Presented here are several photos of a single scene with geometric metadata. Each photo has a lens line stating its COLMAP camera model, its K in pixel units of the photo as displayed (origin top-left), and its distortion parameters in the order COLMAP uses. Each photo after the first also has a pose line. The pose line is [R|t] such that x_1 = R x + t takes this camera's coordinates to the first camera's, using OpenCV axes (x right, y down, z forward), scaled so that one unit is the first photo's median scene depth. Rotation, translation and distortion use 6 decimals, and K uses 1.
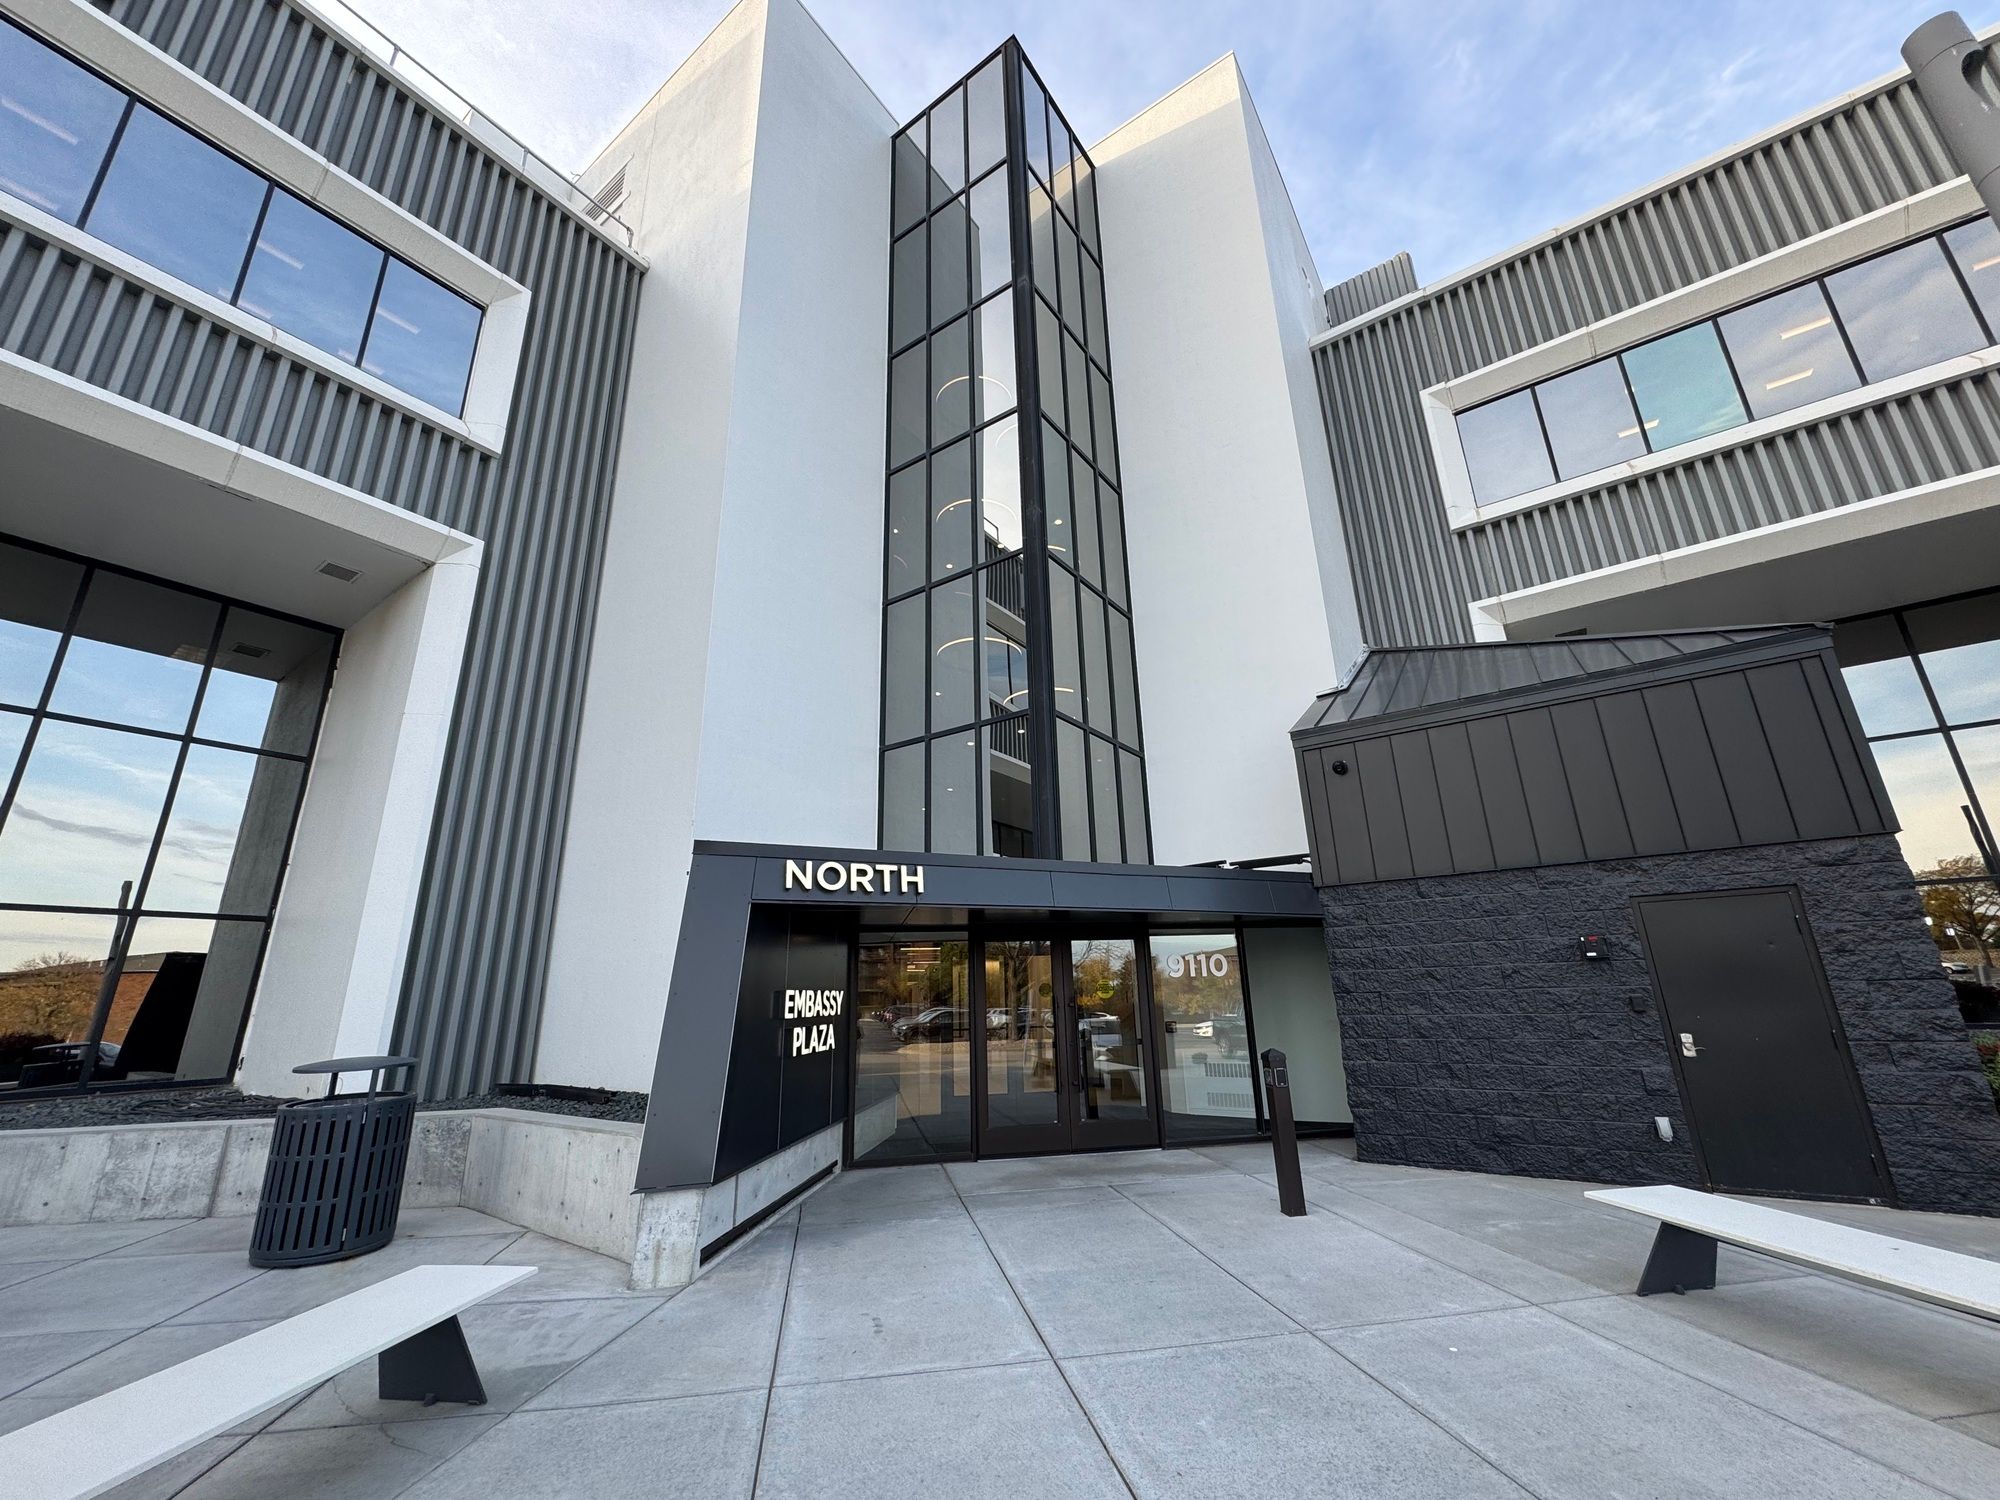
lens RADIAL K [[799.3, 0, 996.0], [0, 799.3, 750.5], [0, 0, 1]] dist [0.000457, -0.000629]
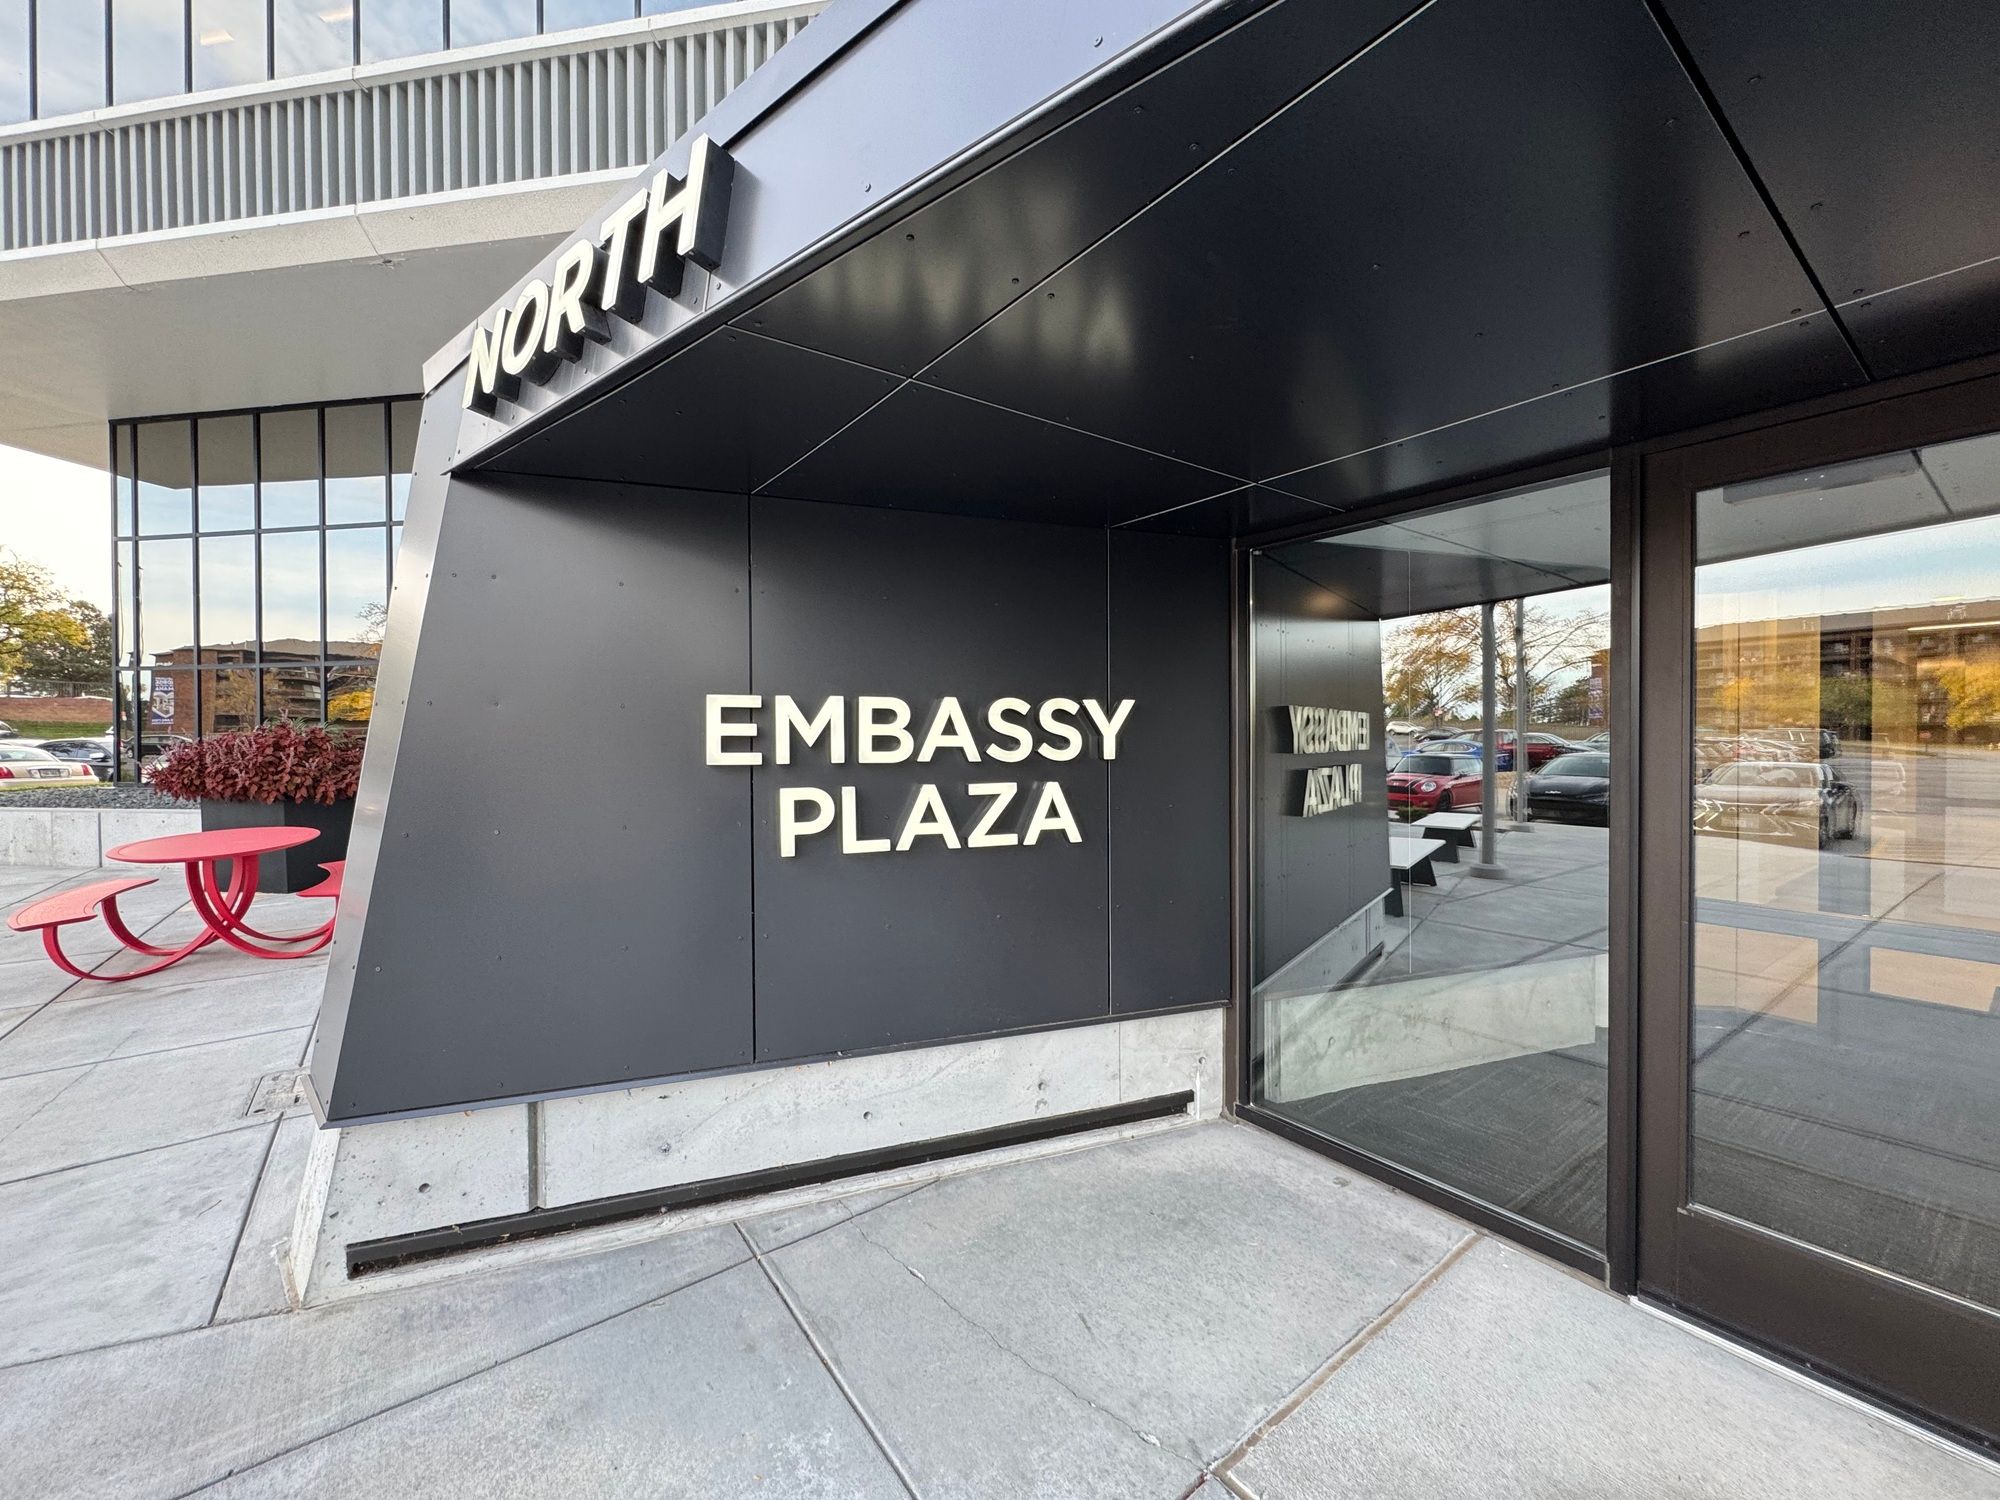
lens RADIAL K [[799.3, 0, 1000.1], [0, 799.3, 746.8], [0, 0, 1]] dist [0.000457, -0.000629]
pose [[0.441171, 0.039582, -0.896550, 0.131301], [0.258734, 0.950996, 0.169303, 0.264343], [0.859317, -0.306659, 0.409310, 0.857054]]
